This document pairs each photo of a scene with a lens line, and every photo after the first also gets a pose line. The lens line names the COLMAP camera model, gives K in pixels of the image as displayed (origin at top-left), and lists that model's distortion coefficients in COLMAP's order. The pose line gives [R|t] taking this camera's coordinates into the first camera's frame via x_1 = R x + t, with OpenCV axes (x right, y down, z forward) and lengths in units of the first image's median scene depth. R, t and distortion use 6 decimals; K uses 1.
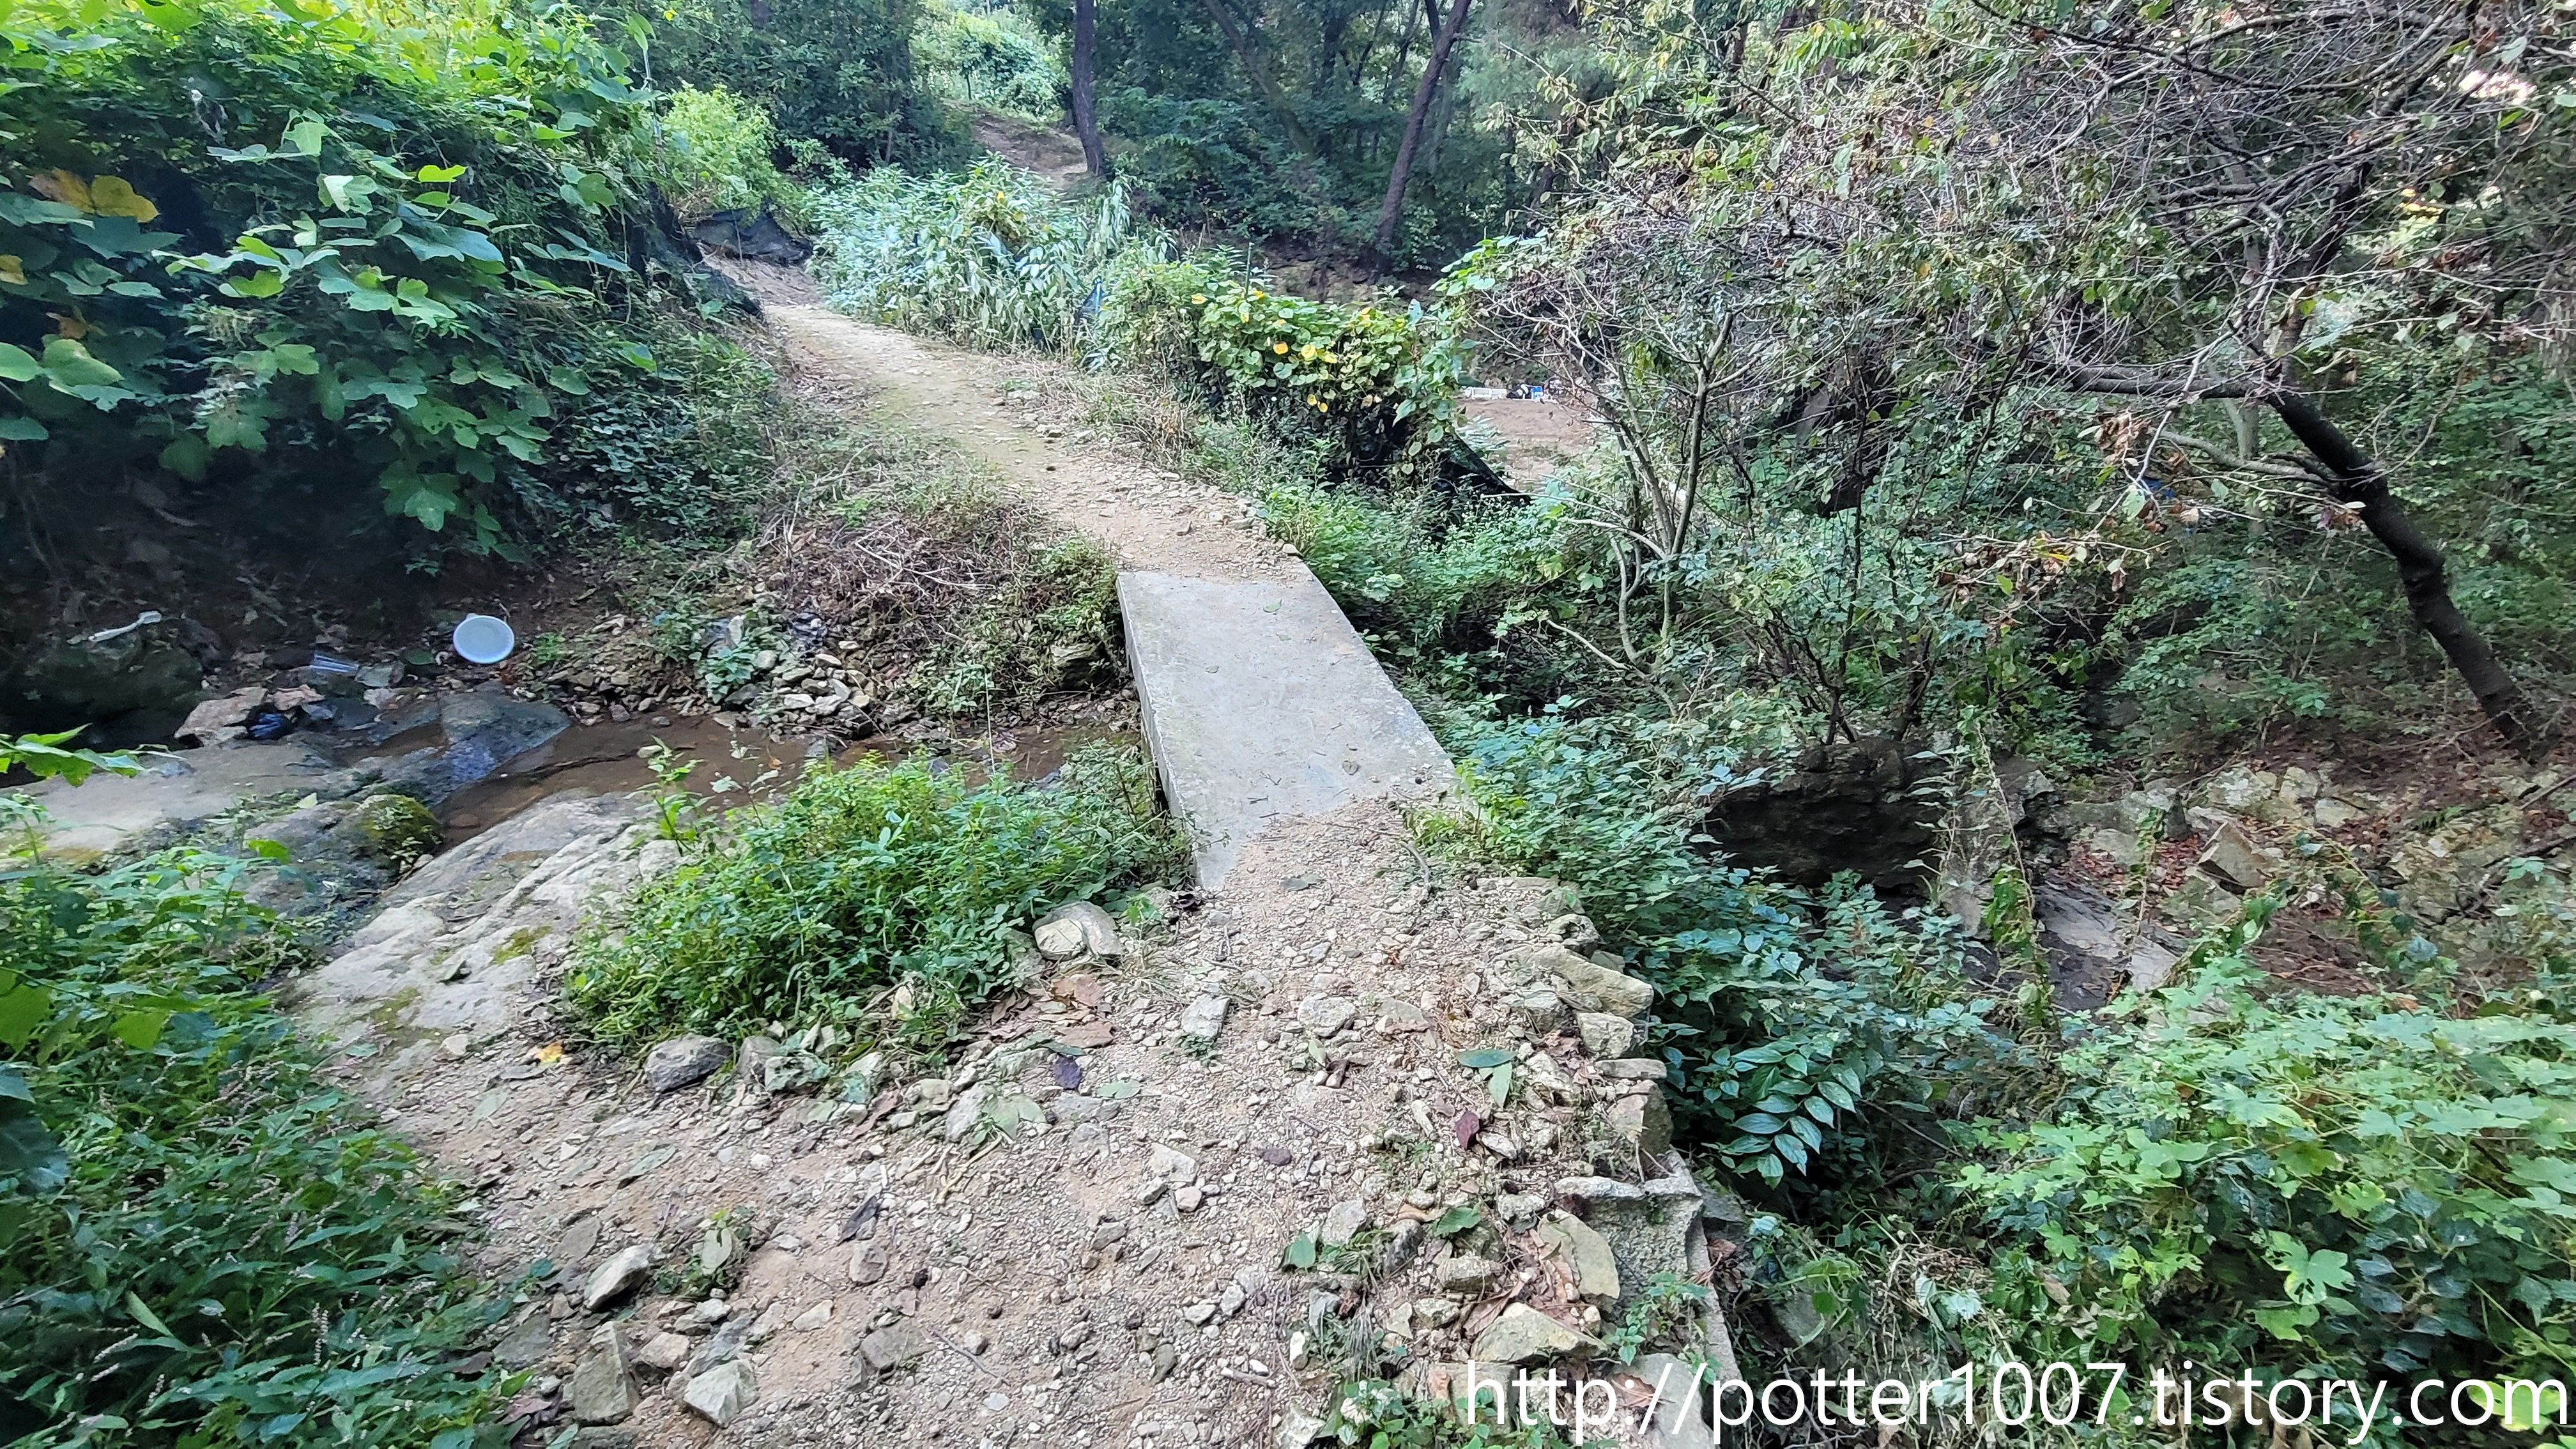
lens RADIAL K [[1059.5, 0, 1287.0], [0, 1059.5, 726.6], [0, 0, 1]] dist [-0.002149, 0.000393]
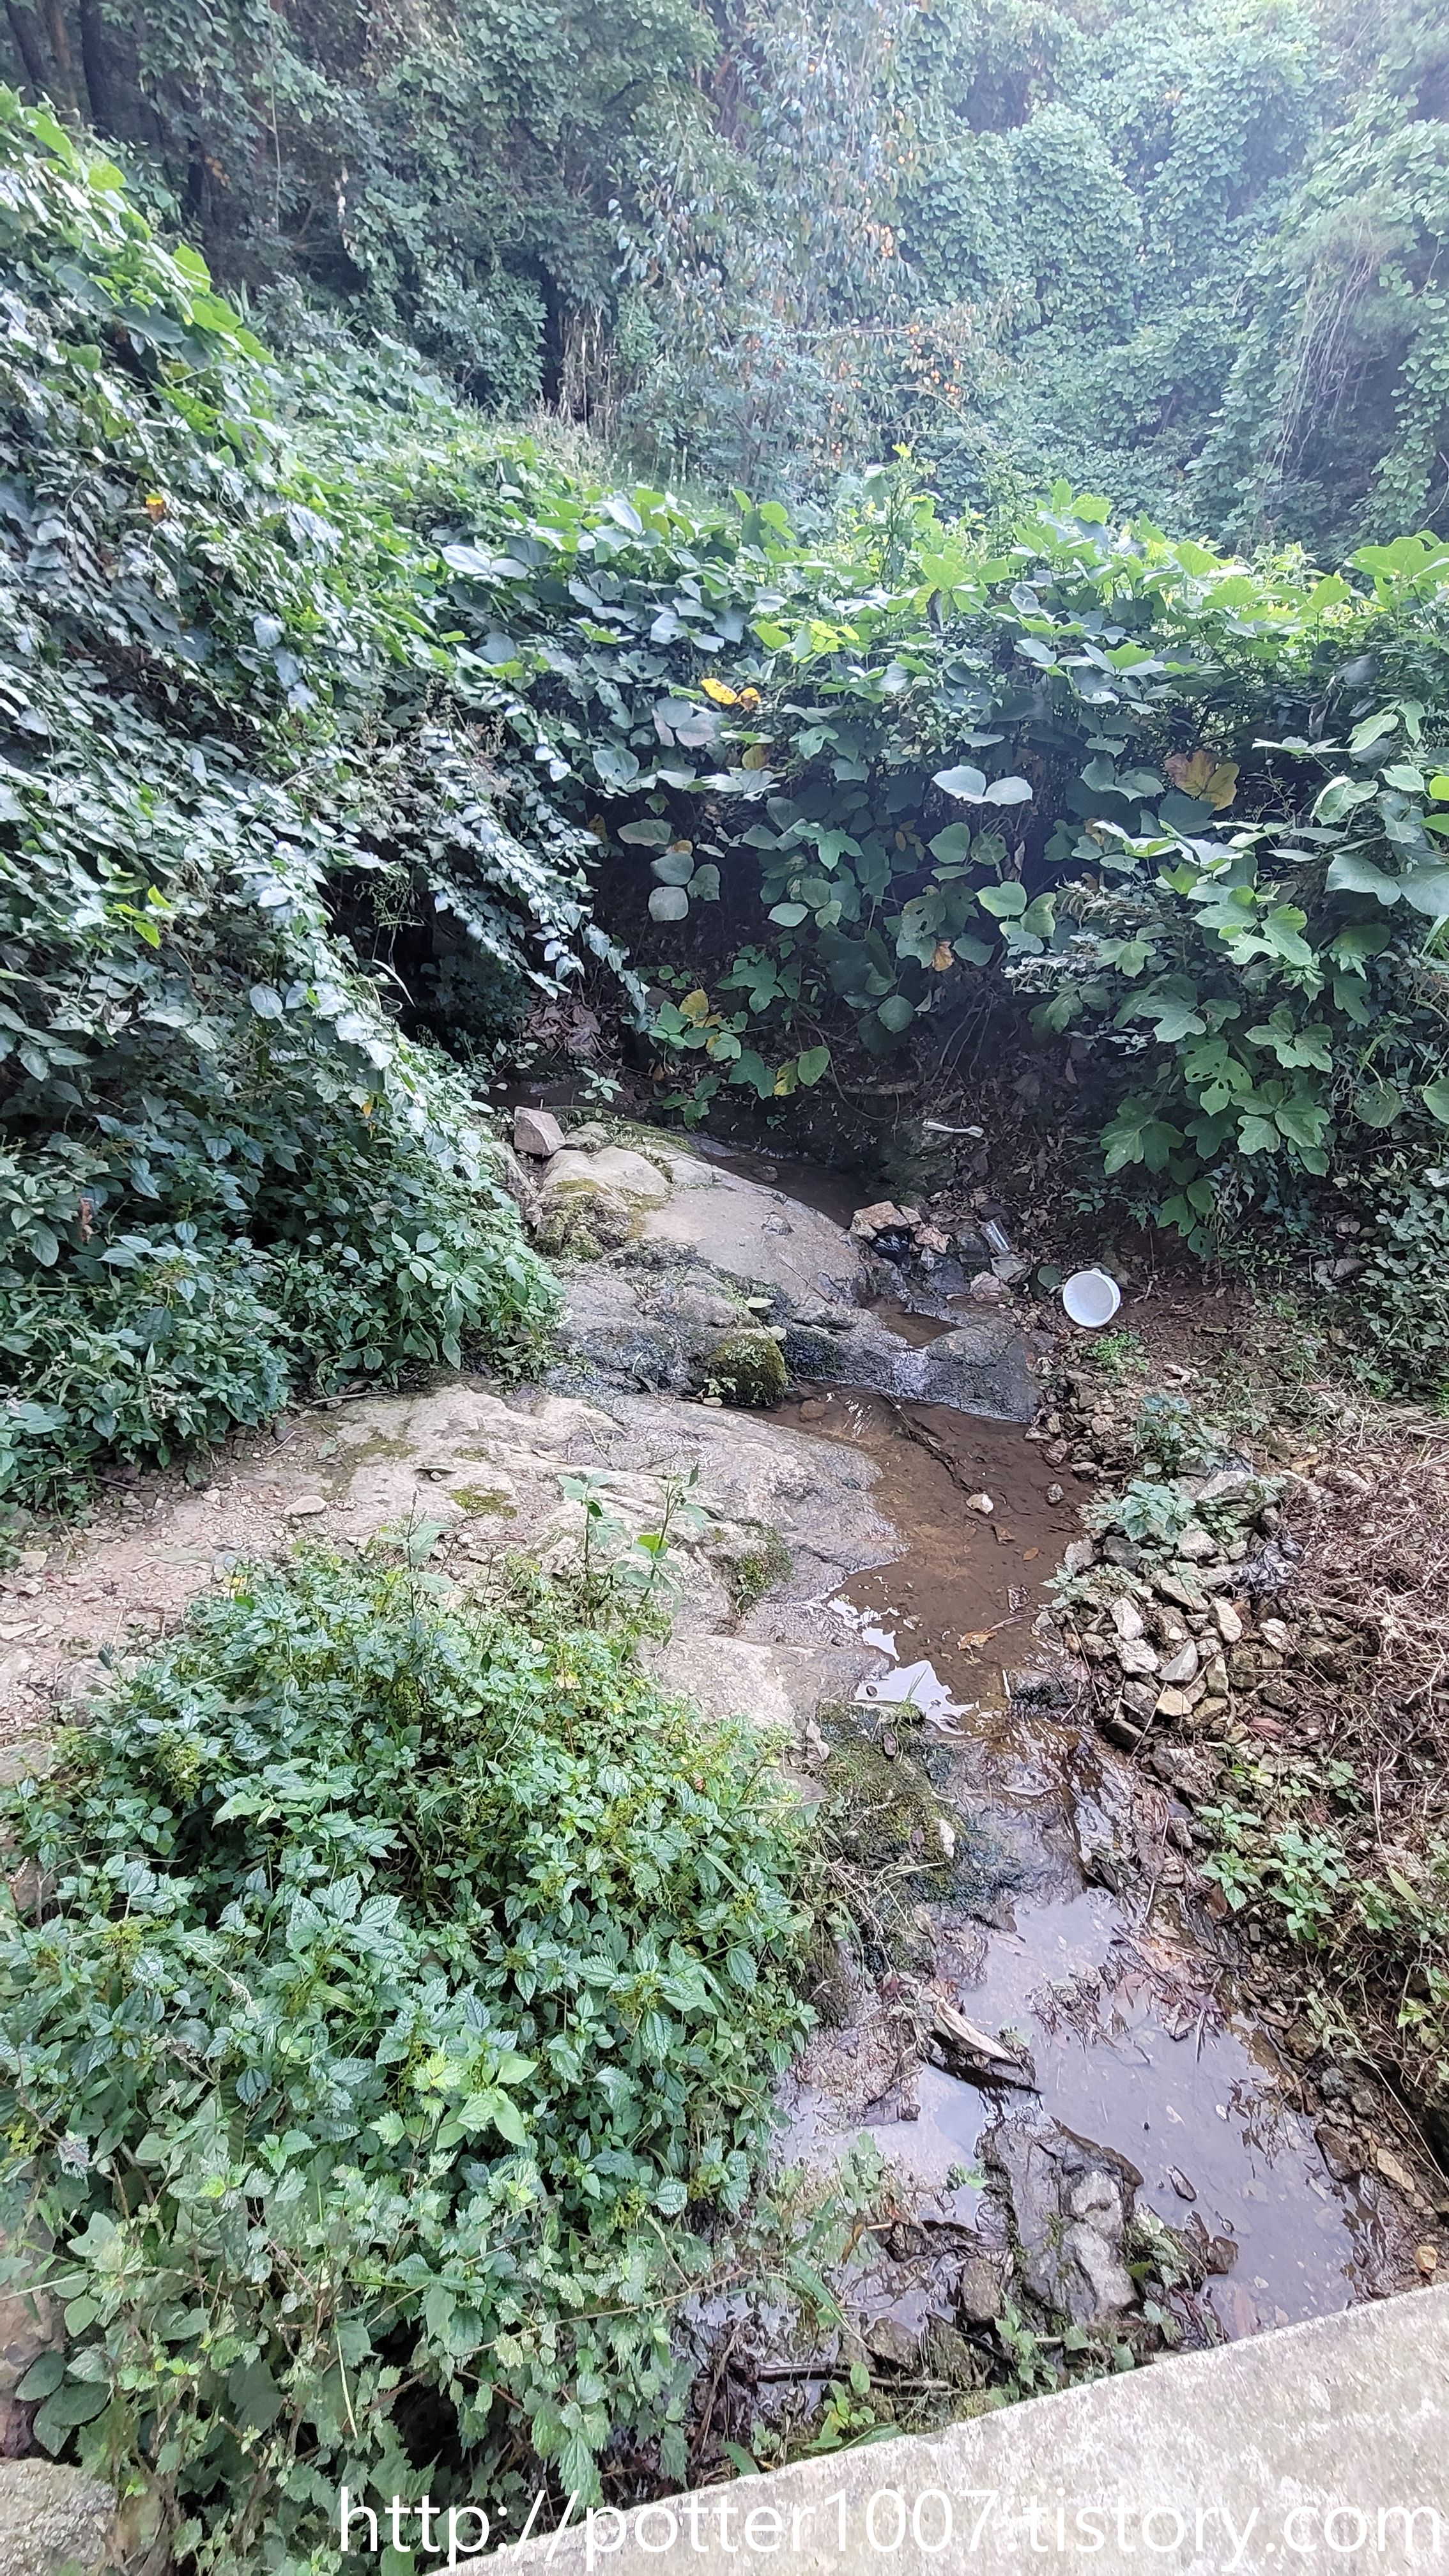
lens RADIAL K [[1059.5, 0, 725.1], [0, 1059.5, 1282.6], [0, 0, 1]] dist [-0.002149, 0.000393]
pose [[-0.029026, 0.480831, -0.876333, -0.008232], [-0.571628, 0.711213, 0.409166, -0.276762], [0.819999, 0.512813, 0.254213, 0.541974]]
